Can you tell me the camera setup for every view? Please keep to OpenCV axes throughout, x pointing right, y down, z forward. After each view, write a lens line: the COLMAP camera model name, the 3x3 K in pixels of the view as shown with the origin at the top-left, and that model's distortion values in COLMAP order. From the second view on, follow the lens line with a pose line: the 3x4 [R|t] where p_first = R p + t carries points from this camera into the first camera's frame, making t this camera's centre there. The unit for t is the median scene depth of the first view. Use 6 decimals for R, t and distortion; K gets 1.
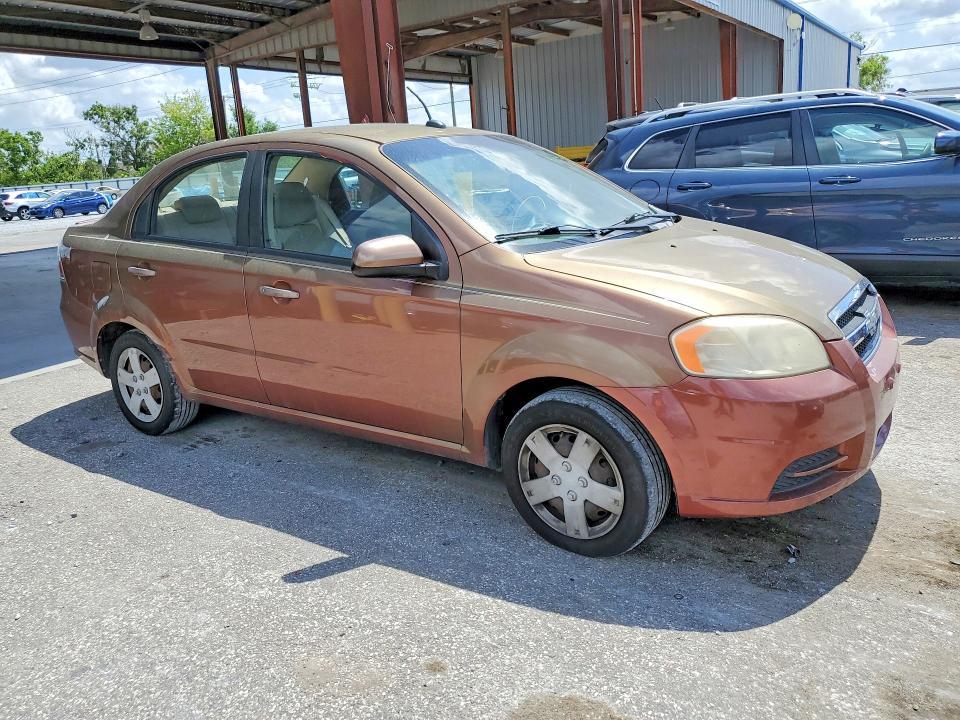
lens RADIAL K [[714.3, 0, 480.0], [0, 714.3, 360.0], [0, 0, 1]] dist [-0.045622, -0.001031]
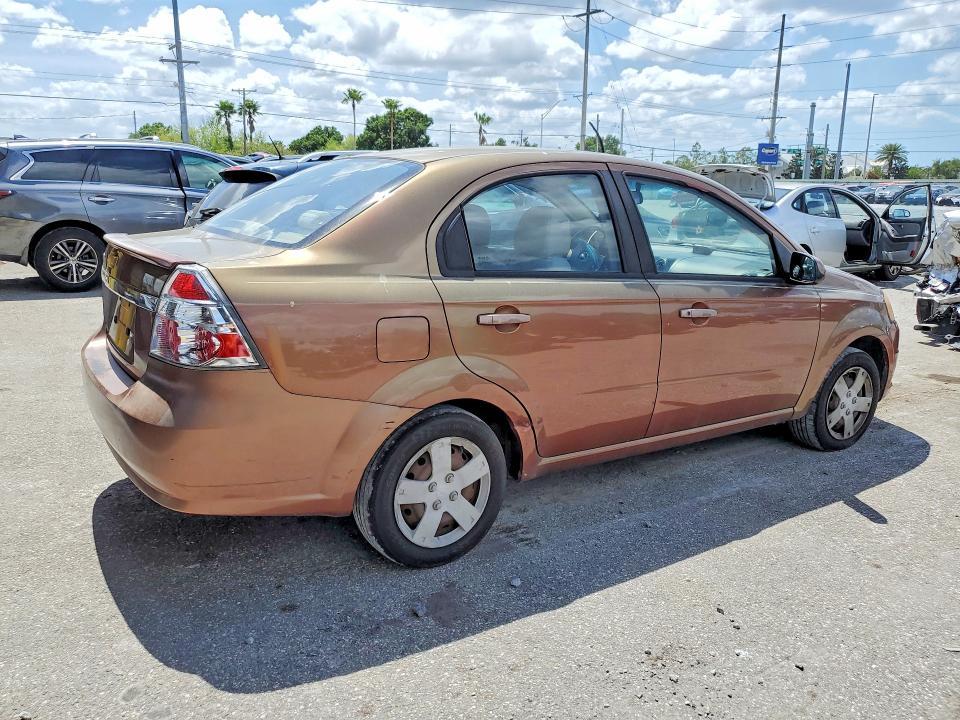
lens RADIAL K [[713.4, 0, 480.0], [0, 713.4, 360.0], [0, 0, 1]] dist [0.004164, 0.000865]
pose [[0.428117, -0.146134, 0.891830, -1.273975], [0.202478, 0.977262, 0.062934, -0.149025], [-0.880749, 0.153633, 0.447971, 0.779050]]
